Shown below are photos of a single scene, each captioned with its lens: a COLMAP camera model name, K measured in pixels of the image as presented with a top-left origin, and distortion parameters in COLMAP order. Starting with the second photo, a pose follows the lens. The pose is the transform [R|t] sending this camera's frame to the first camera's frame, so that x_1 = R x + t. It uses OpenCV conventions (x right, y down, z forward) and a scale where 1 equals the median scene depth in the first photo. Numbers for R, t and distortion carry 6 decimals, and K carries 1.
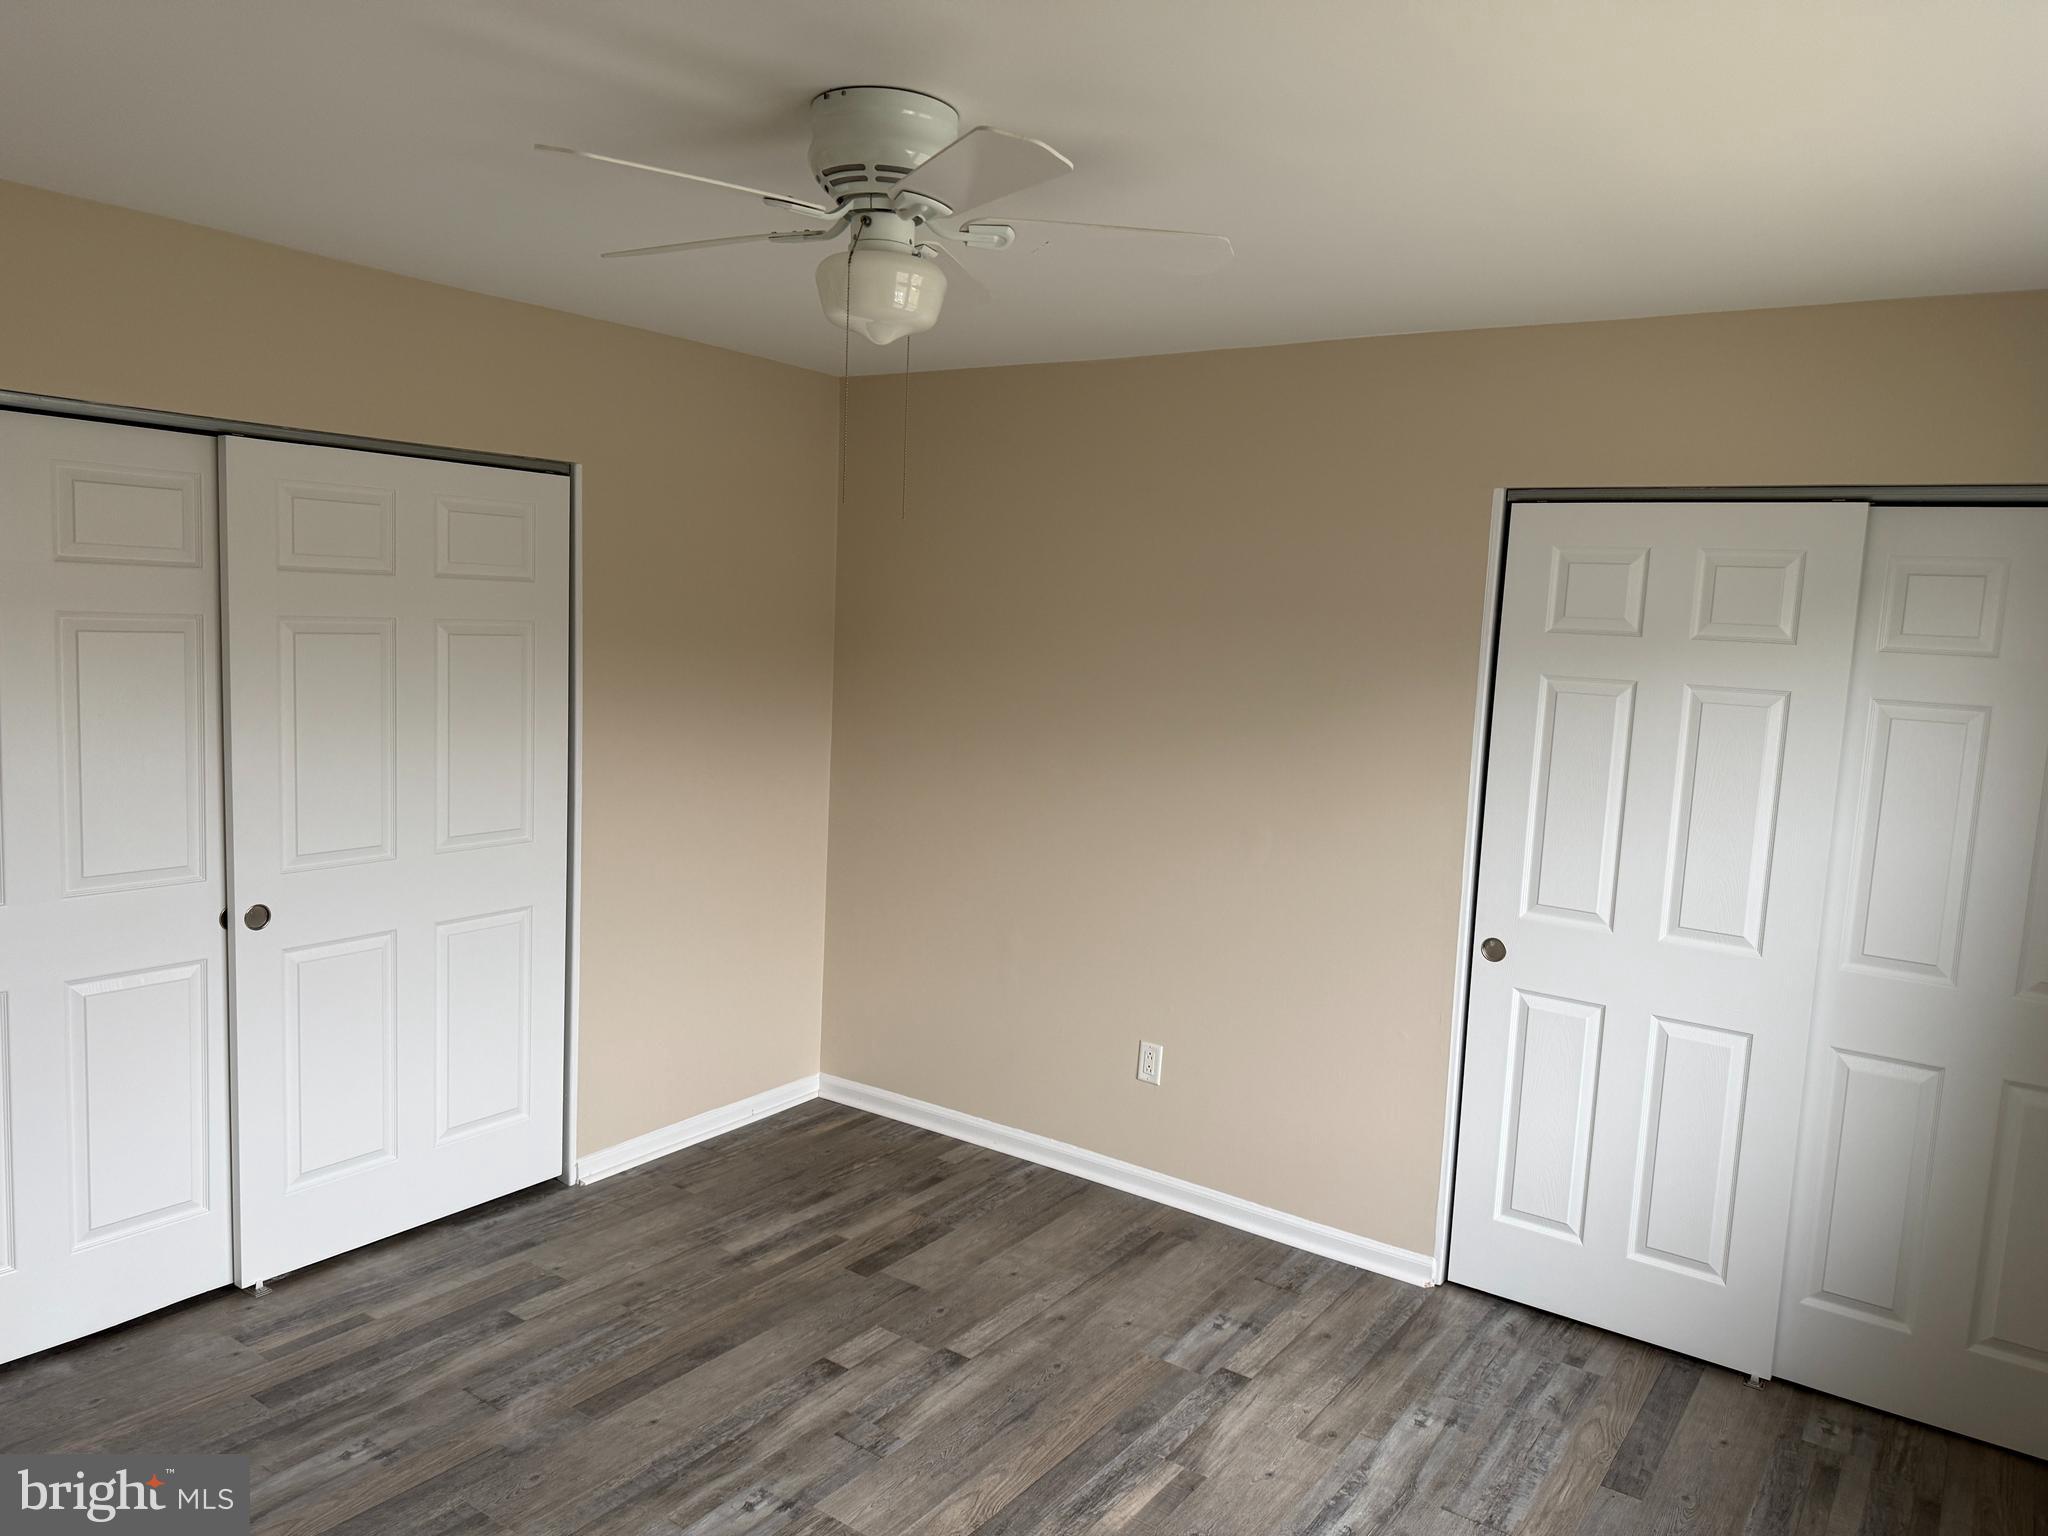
lens RADIAL K [[1434.0, 0, 1025.9], [0, 1434.0, 765.4], [0, 0, 1]] dist [0.014248, -0.010657]
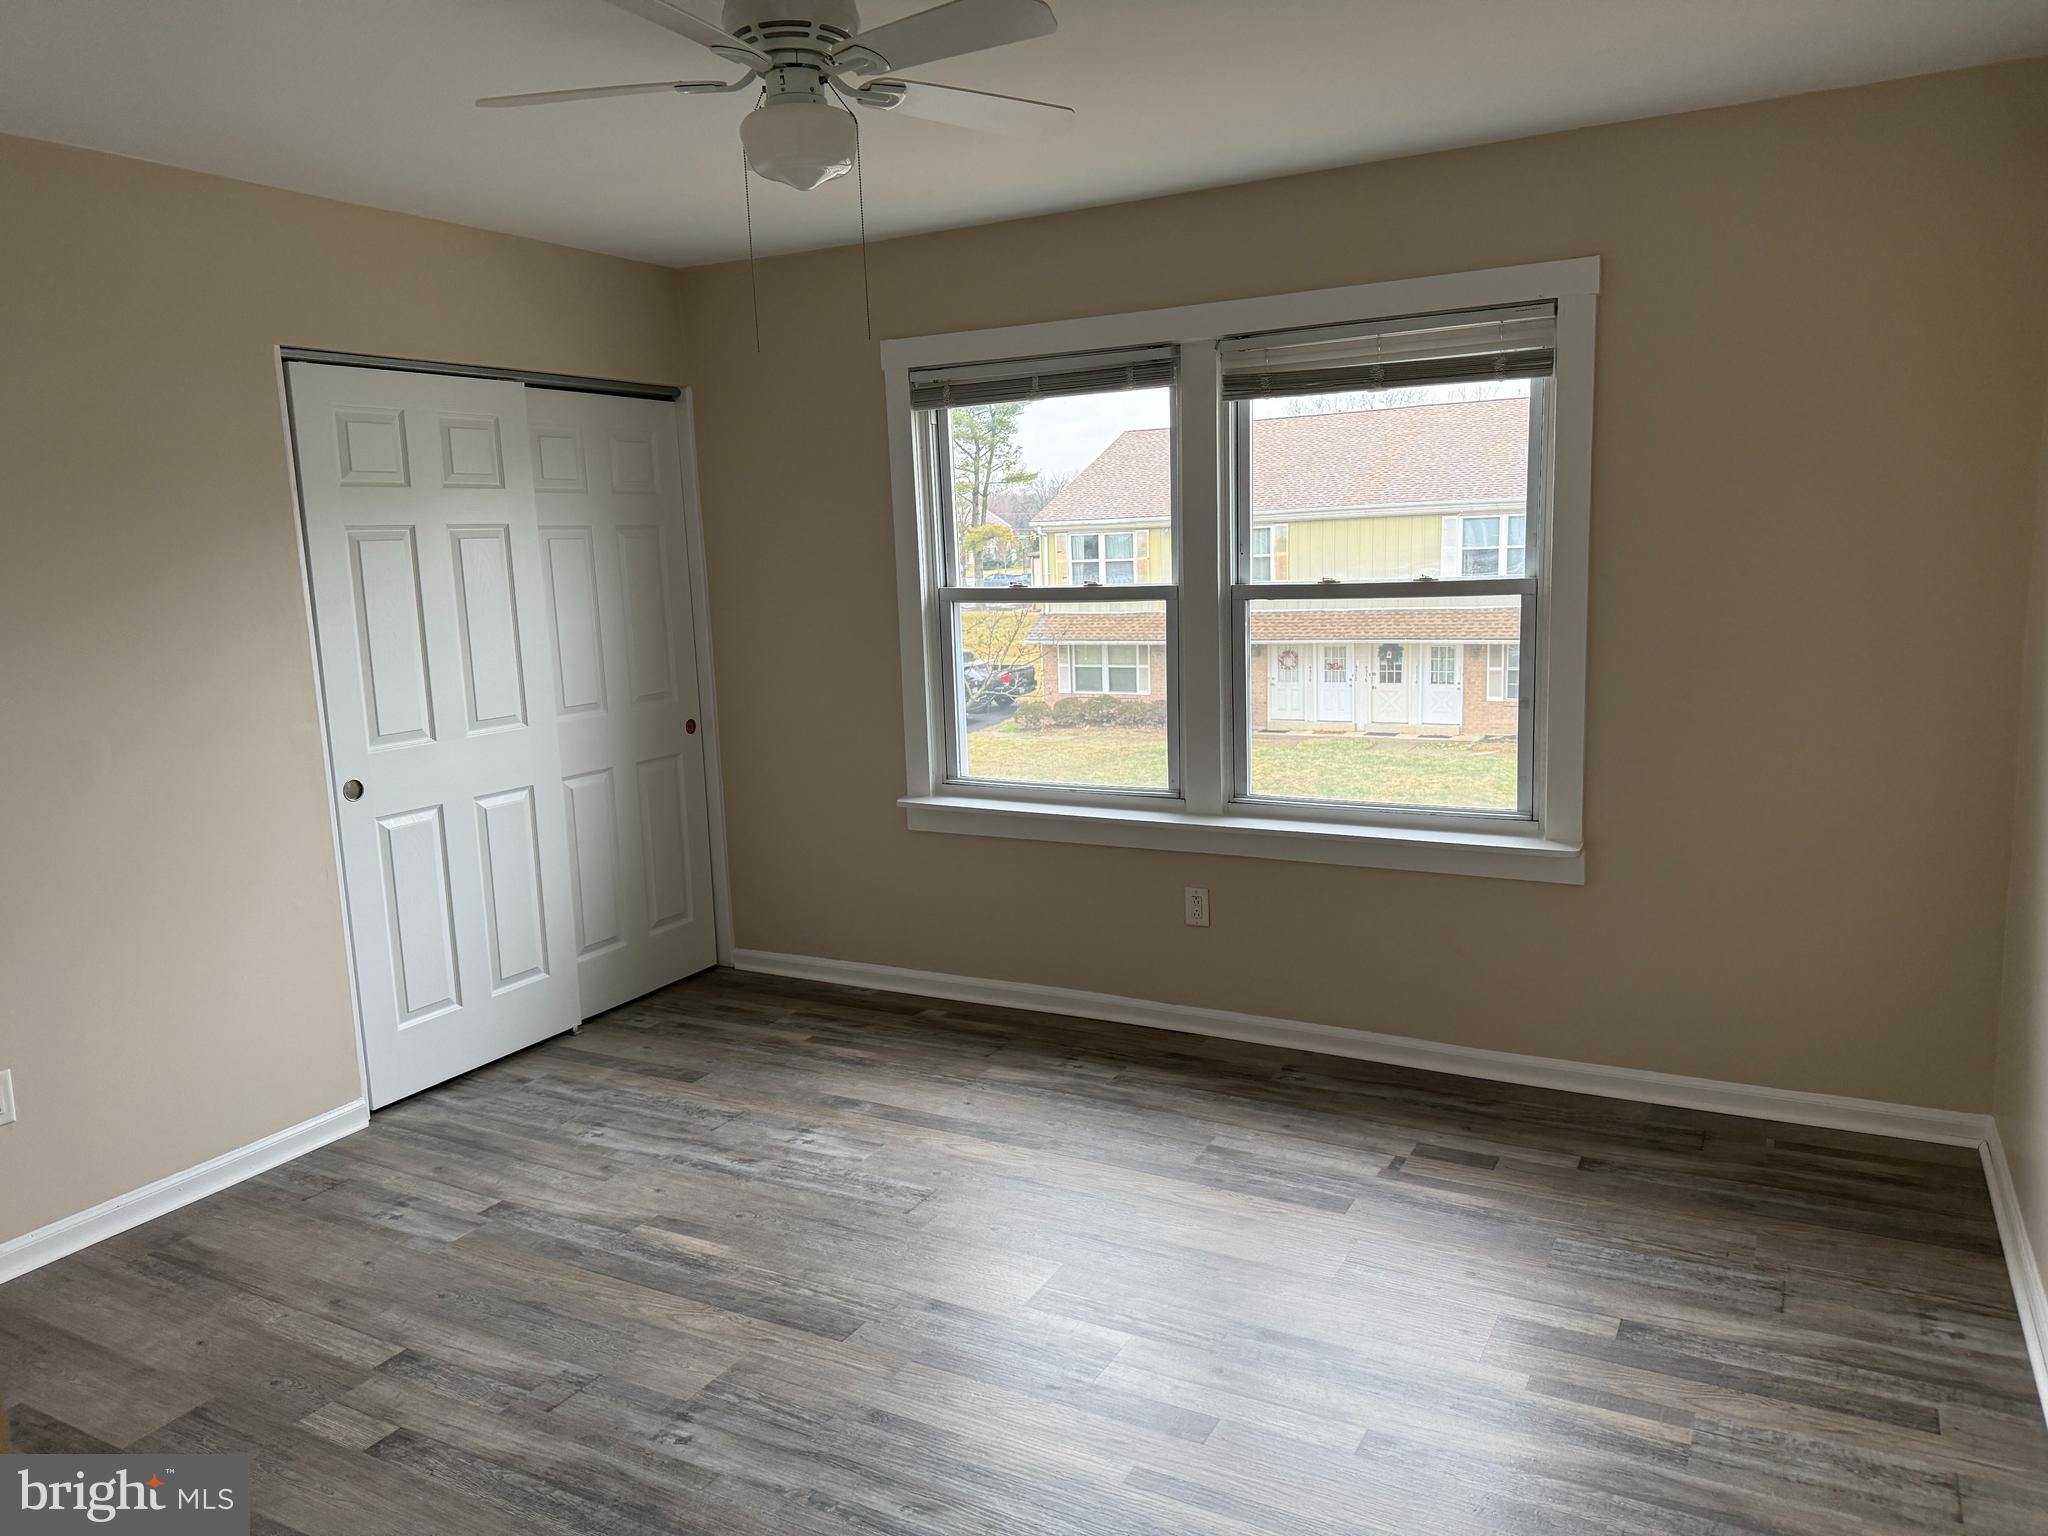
lens RADIAL K [[1434.0, 0, 1017.5], [0, 1434.0, 776.9], [0, 0, 1]] dist [0.014248, -0.010657]
pose [[-0.104292, -0.207817, 0.972592, -0.849682], [0.144075, 0.964452, 0.221527, -0.052115], [-0.984056, 0.163230, -0.070644, 0.658798]]
